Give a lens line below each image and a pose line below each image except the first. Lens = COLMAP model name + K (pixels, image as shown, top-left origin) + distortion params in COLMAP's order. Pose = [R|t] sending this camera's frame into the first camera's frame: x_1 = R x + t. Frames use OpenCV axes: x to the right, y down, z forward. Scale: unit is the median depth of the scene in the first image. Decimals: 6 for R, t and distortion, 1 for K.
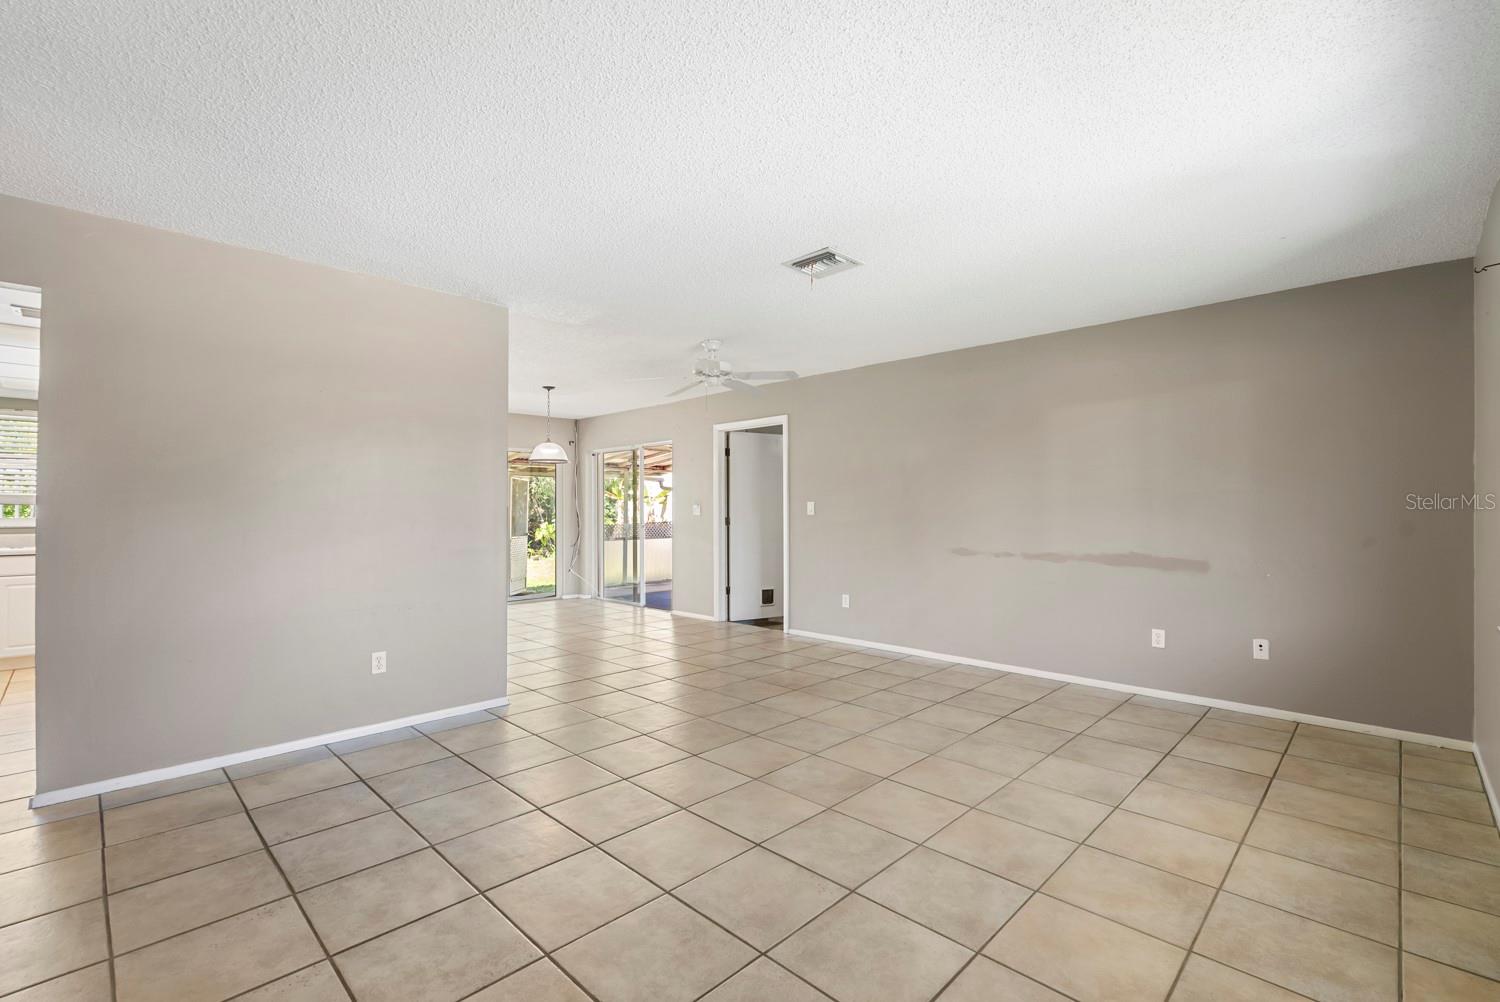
lens RADIAL K [[664.4, 0, 750.6], [0, 664.4, 505.7], [0, 0, 1]] dist [-0.005627, 0.000554]
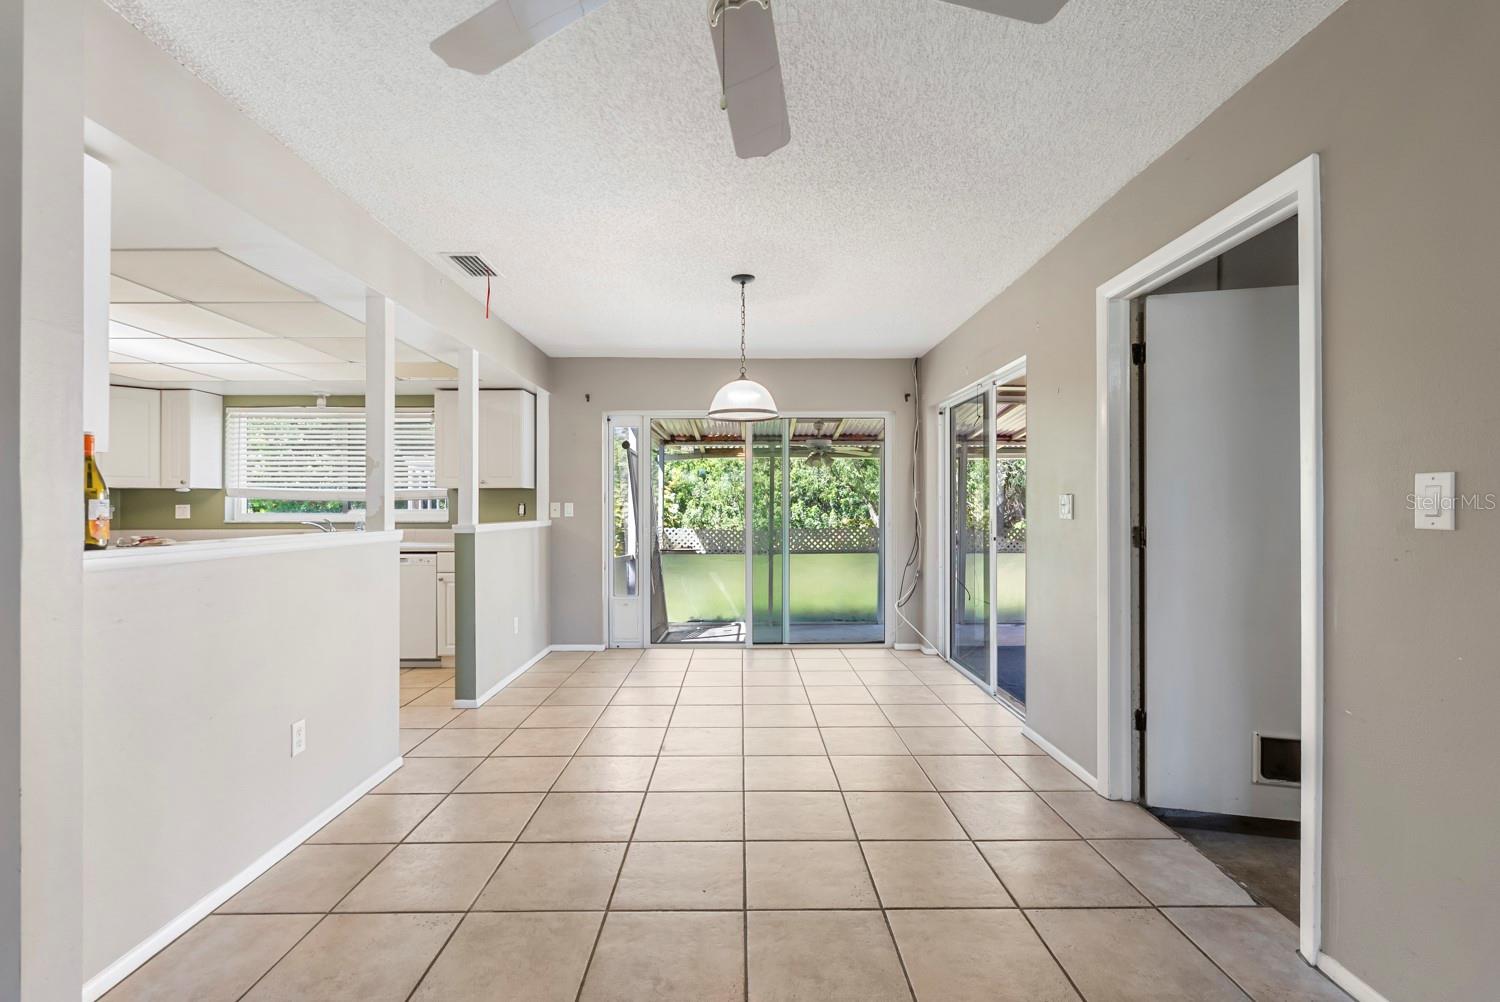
lens RADIAL K [[664.4, 0, 752.1], [0, 664.4, 504.8], [0, 0, 1]] dist [-0.005627, 0.000554]
pose [[0.715480, -0.000046, -0.698633, 0.159660], [0.004532, 0.999979, 0.004575, 0.006277], [0.698619, -0.006440, 0.715465, 1.281326]]
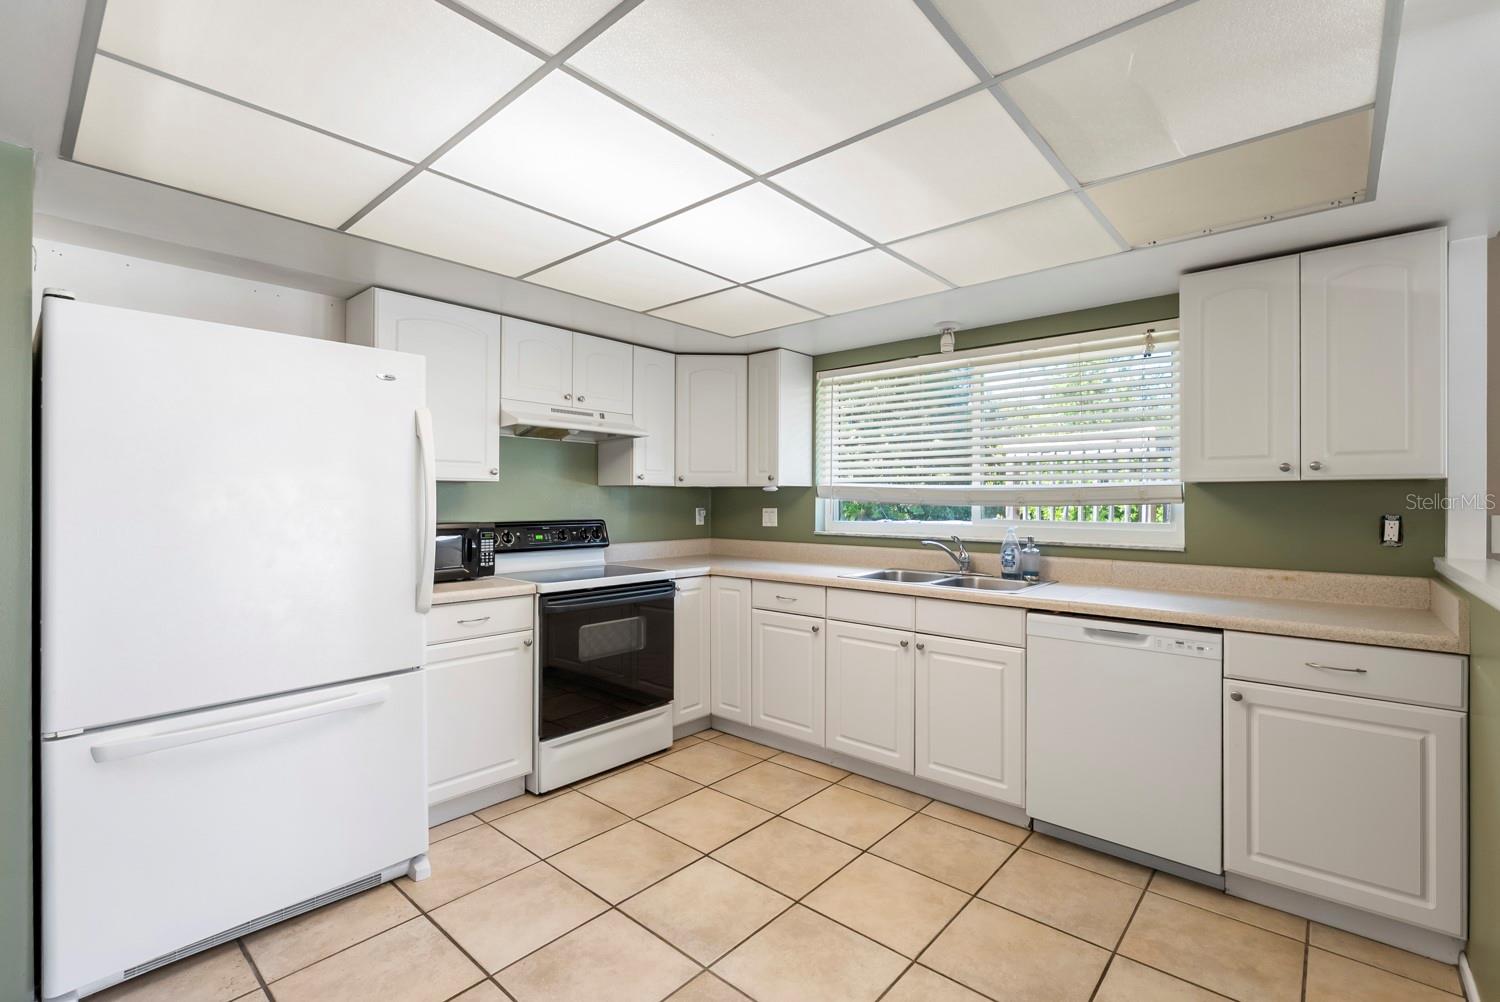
lens RADIAL K [[664.4, 0, 745.6], [0, 664.4, 497.9], [0, 0, 1]] dist [-0.005627, 0.000554]
pose [[0.058889, 0.003297, -0.998259, -0.789041], [0.004813, 0.999982, 0.003587, -0.017426], [0.998253, -0.005016, 0.058872, 1.352973]]
